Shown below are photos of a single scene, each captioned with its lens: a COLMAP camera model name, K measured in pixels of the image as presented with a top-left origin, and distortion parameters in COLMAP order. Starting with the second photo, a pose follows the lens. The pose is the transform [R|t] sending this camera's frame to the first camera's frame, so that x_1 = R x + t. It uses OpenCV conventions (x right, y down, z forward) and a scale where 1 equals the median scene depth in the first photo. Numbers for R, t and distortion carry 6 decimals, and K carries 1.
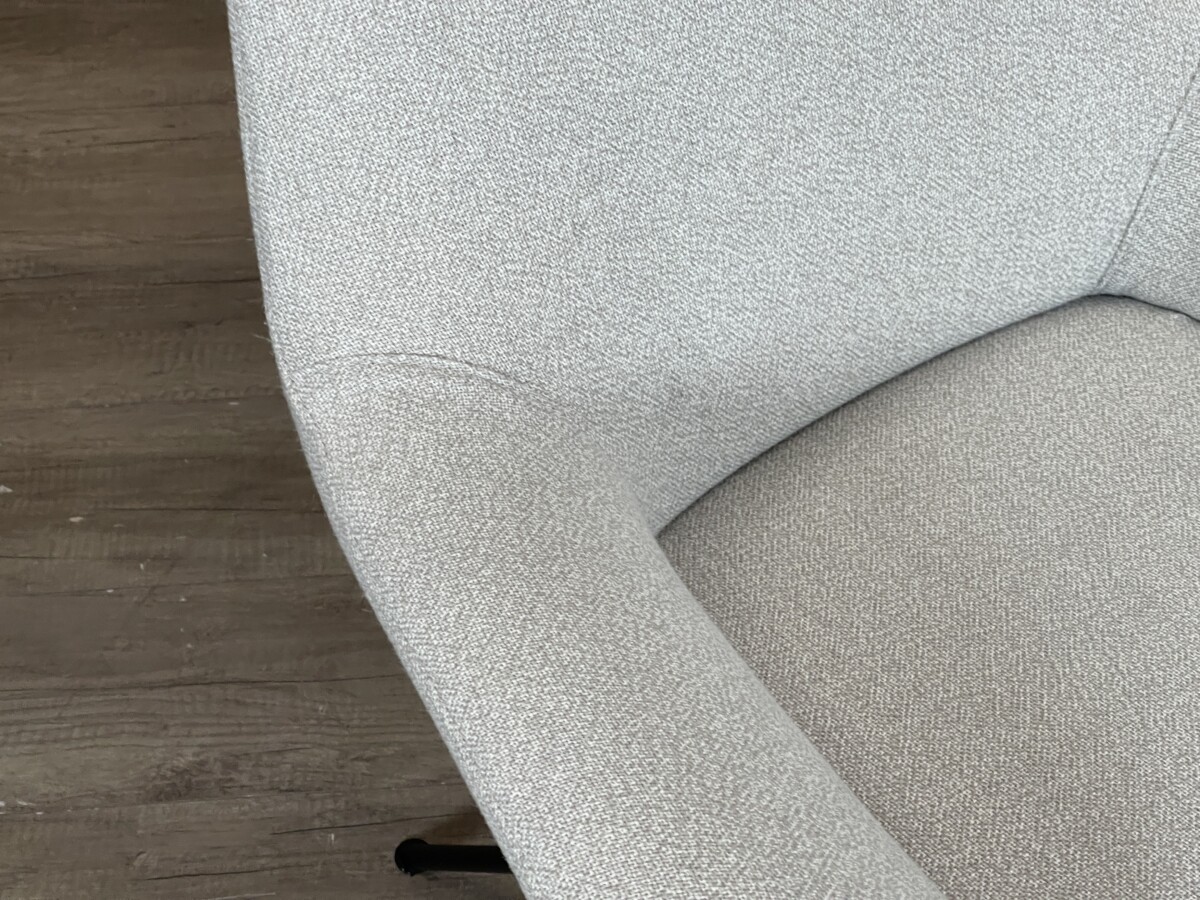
lens RADIAL K [[2240.3, 0, 595.9], [0, 2240.3, 453.6], [0, 0, 1]] dist [0.186292, 0.000000]
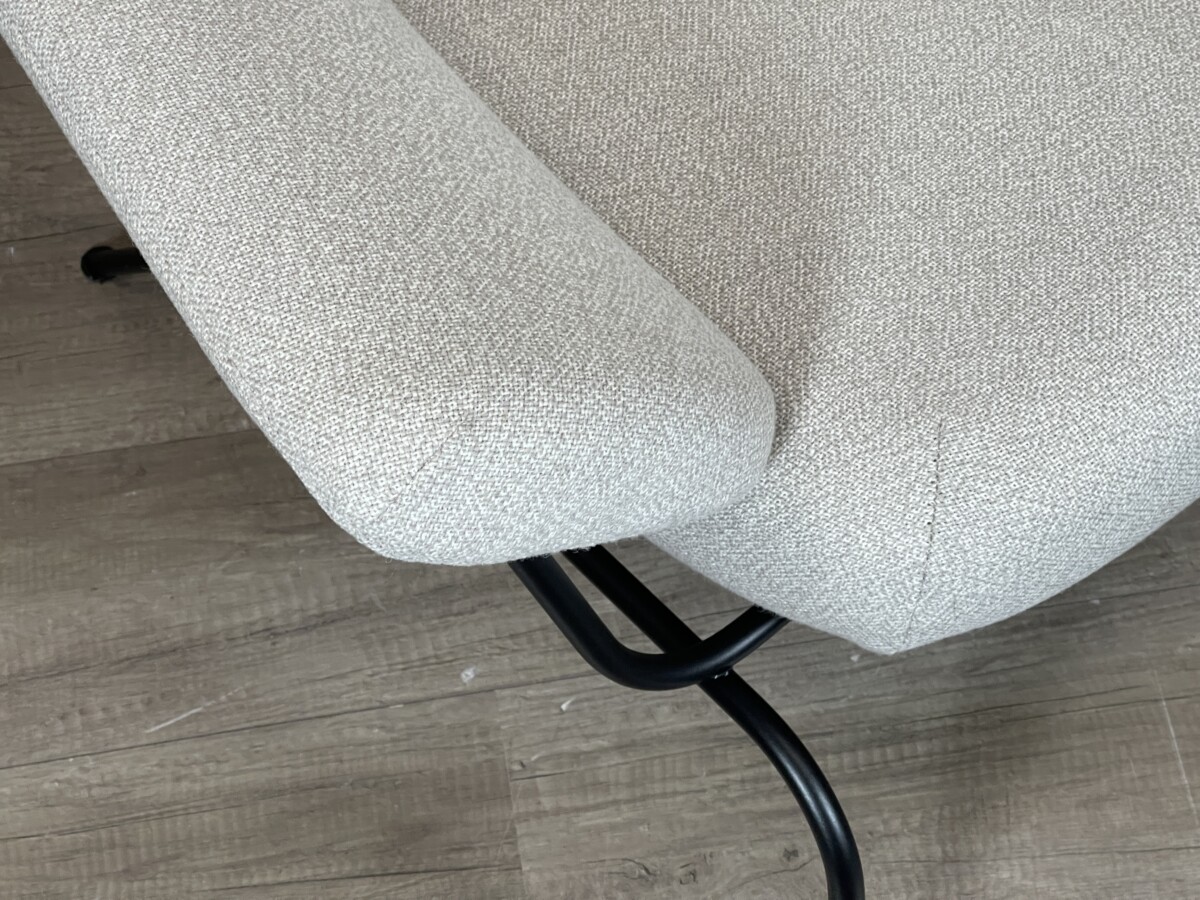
lens RADIAL K [[2240.3, 0, 600.3], [0, 2240.3, 448.4], [0, 0, 1]] dist [0.186292, 0.000000]
pose [[0.992940, -0.087086, 0.080540, 0.070082], [0.065621, 0.968892, 0.238626, 0.063505], [-0.098816, -0.231656, 0.967766, 0.061960]]
